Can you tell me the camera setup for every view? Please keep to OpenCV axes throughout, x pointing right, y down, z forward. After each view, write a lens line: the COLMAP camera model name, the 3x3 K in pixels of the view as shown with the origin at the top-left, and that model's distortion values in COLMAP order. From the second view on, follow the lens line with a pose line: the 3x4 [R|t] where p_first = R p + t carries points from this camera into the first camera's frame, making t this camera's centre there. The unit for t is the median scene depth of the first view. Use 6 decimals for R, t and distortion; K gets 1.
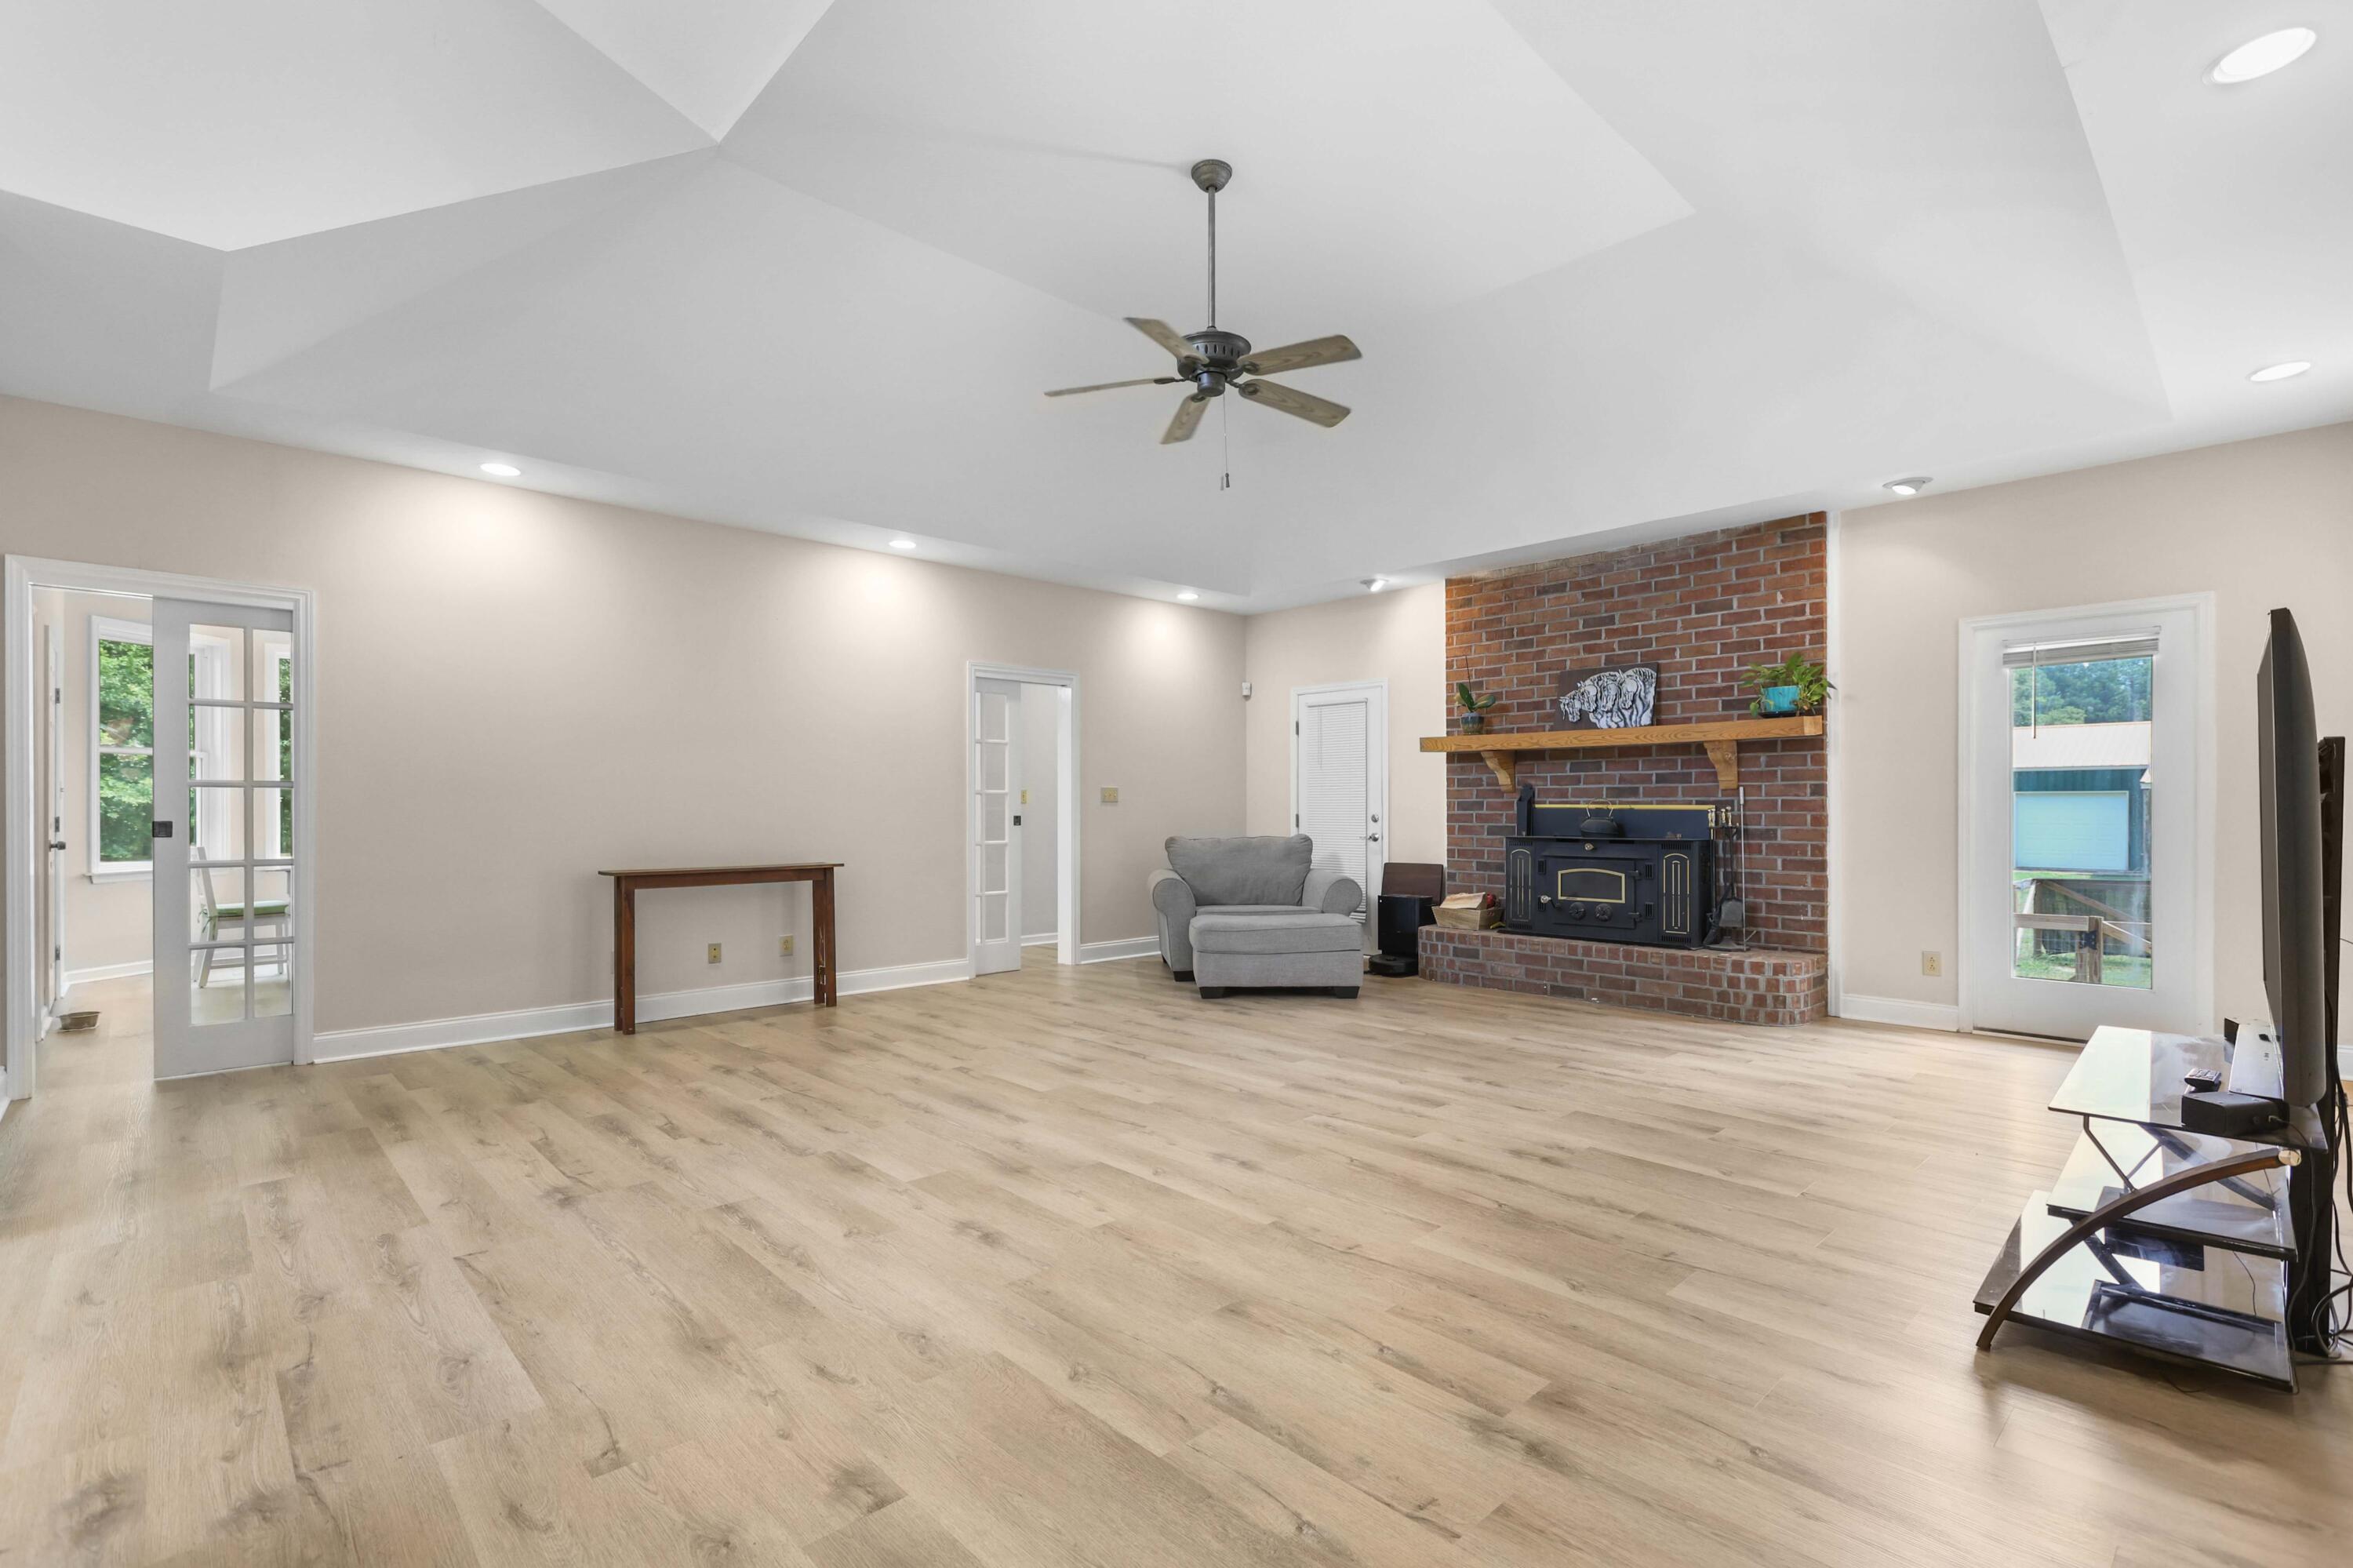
lens RADIAL K [[1067.1, 0, 1186.6], [0, 1067.1, 802.3], [0, 0, 1]] dist [0.003371, 0.002318]
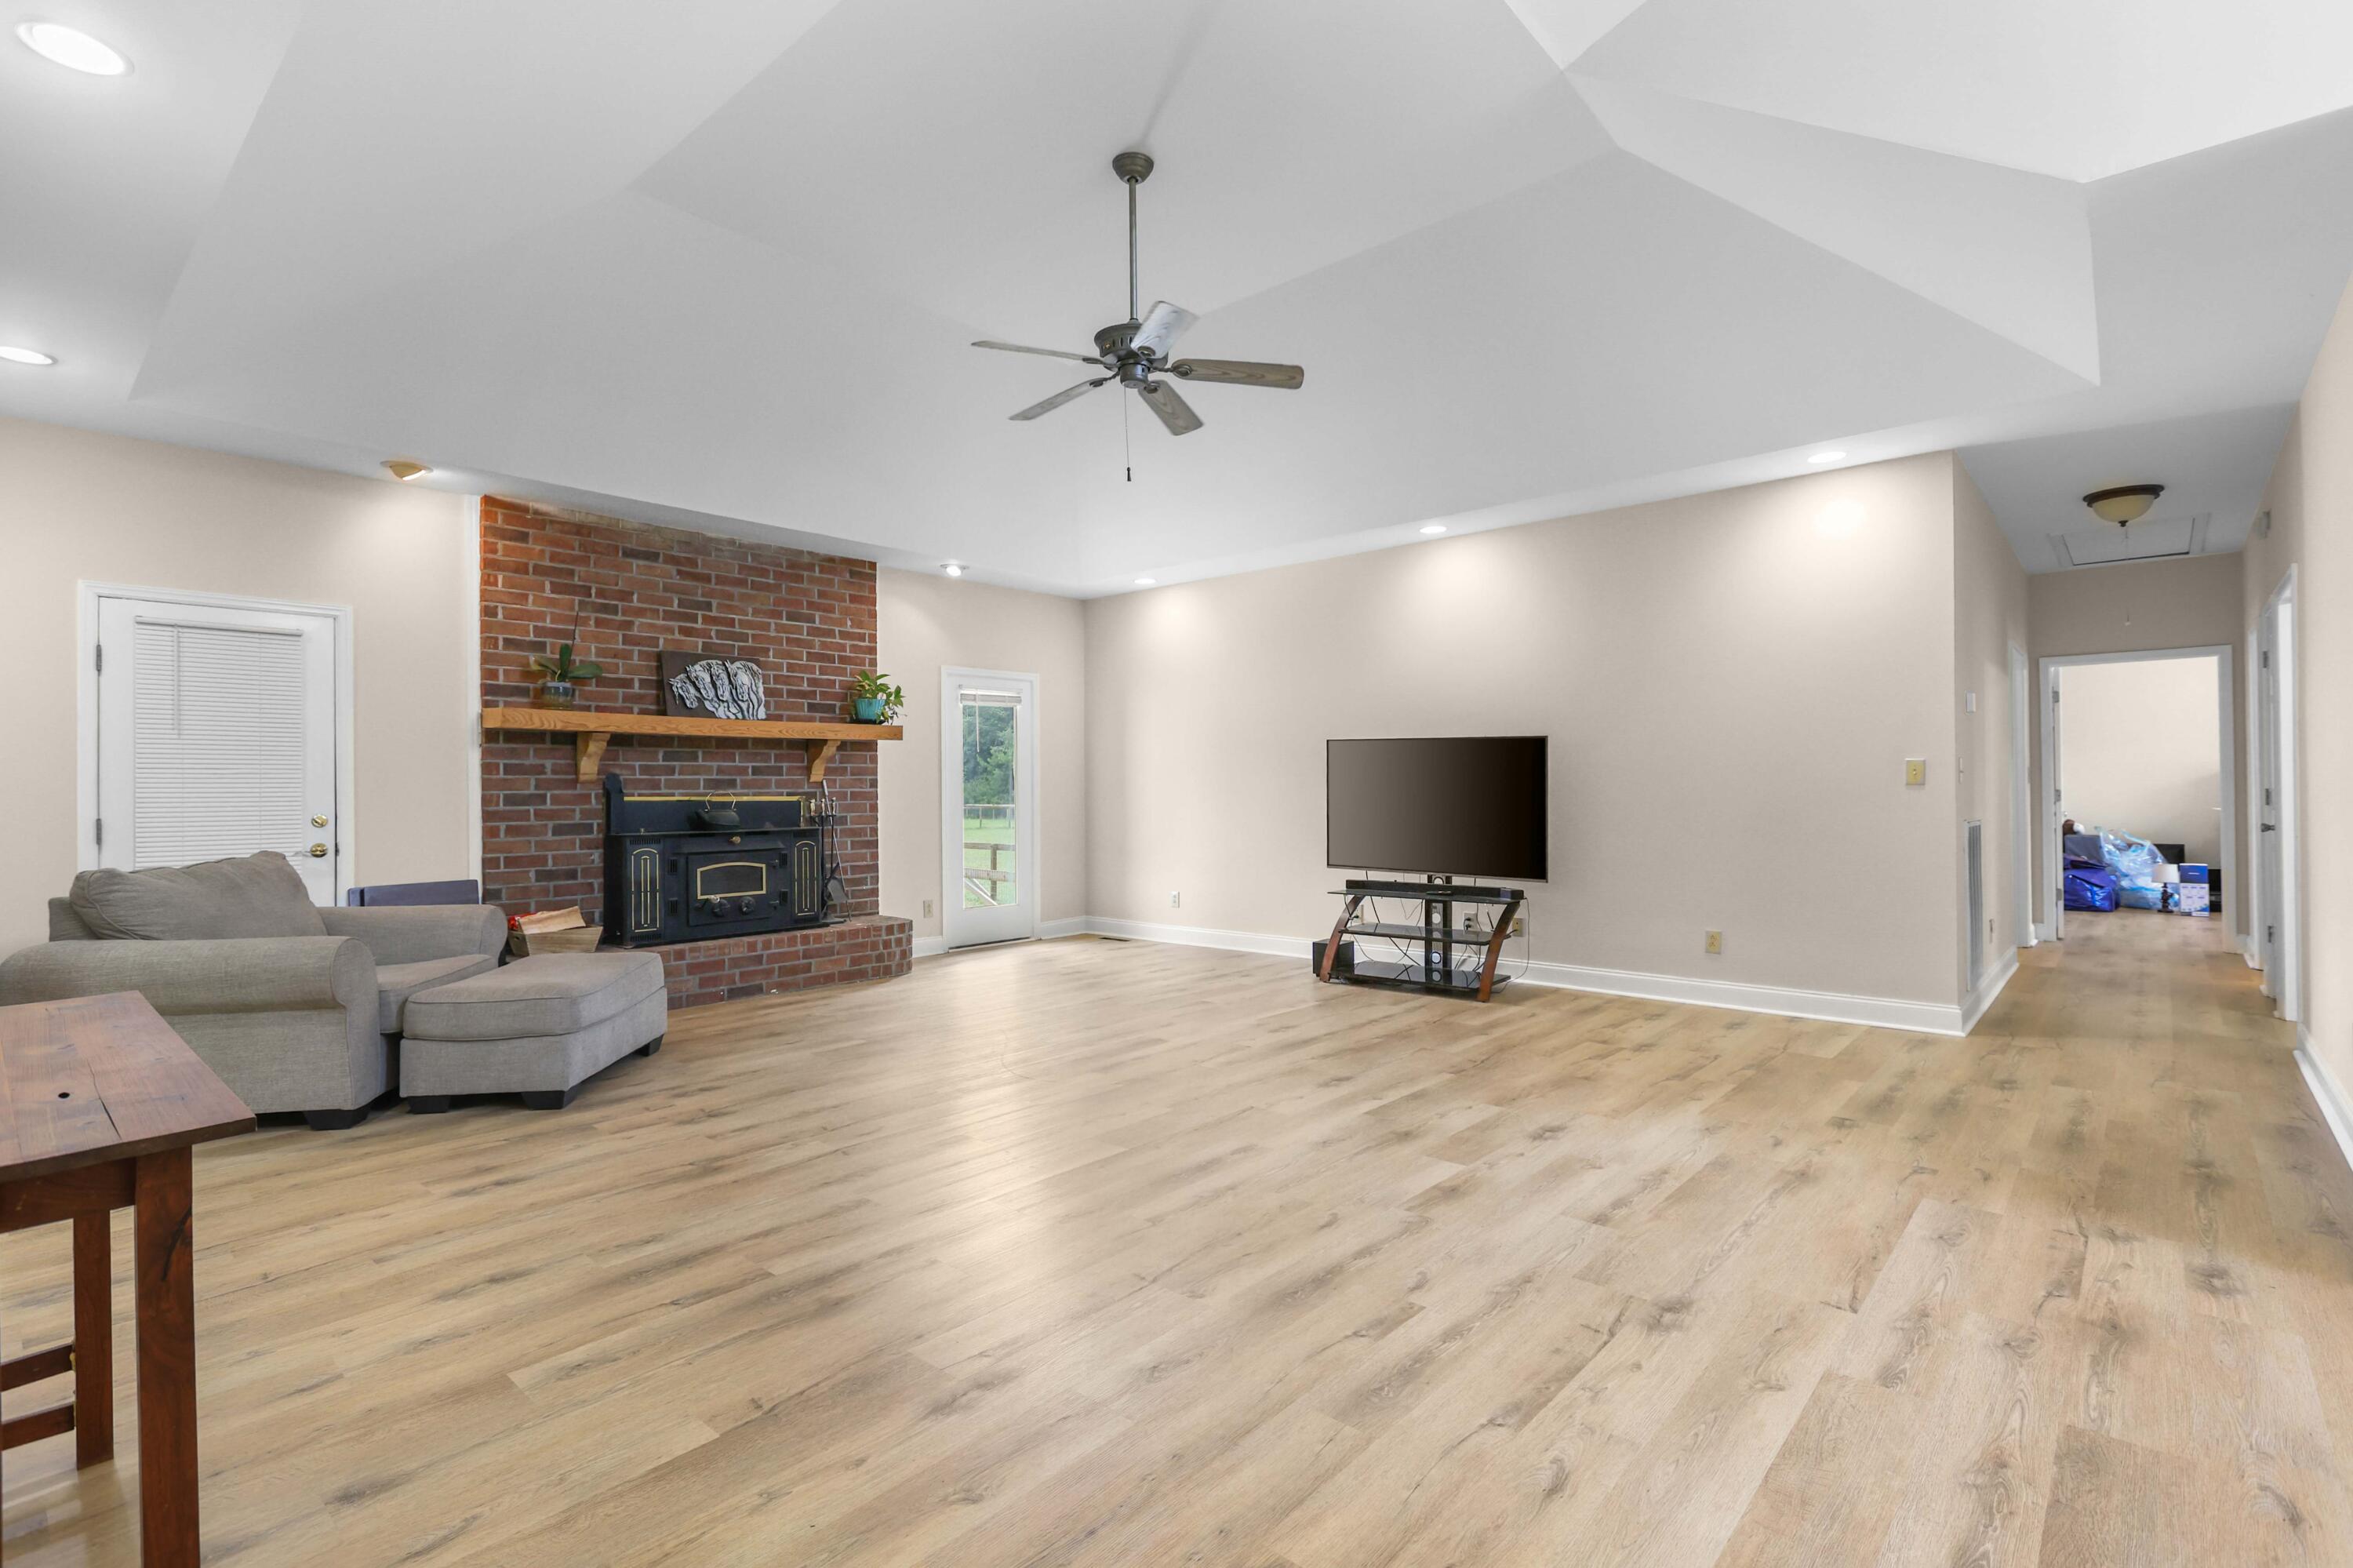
lens RADIAL K [[1067.1, 0, 1192.3], [0, 1067.1, 779.0], [0, 0, 1]] dist [0.003371, 0.002318]
pose [[-0.073856, 0.010126, 0.997218, -1.051043], [0.001302, 0.999949, -0.010057, -0.005880], [-0.997268, 0.000555, -0.073865, 1.106640]]
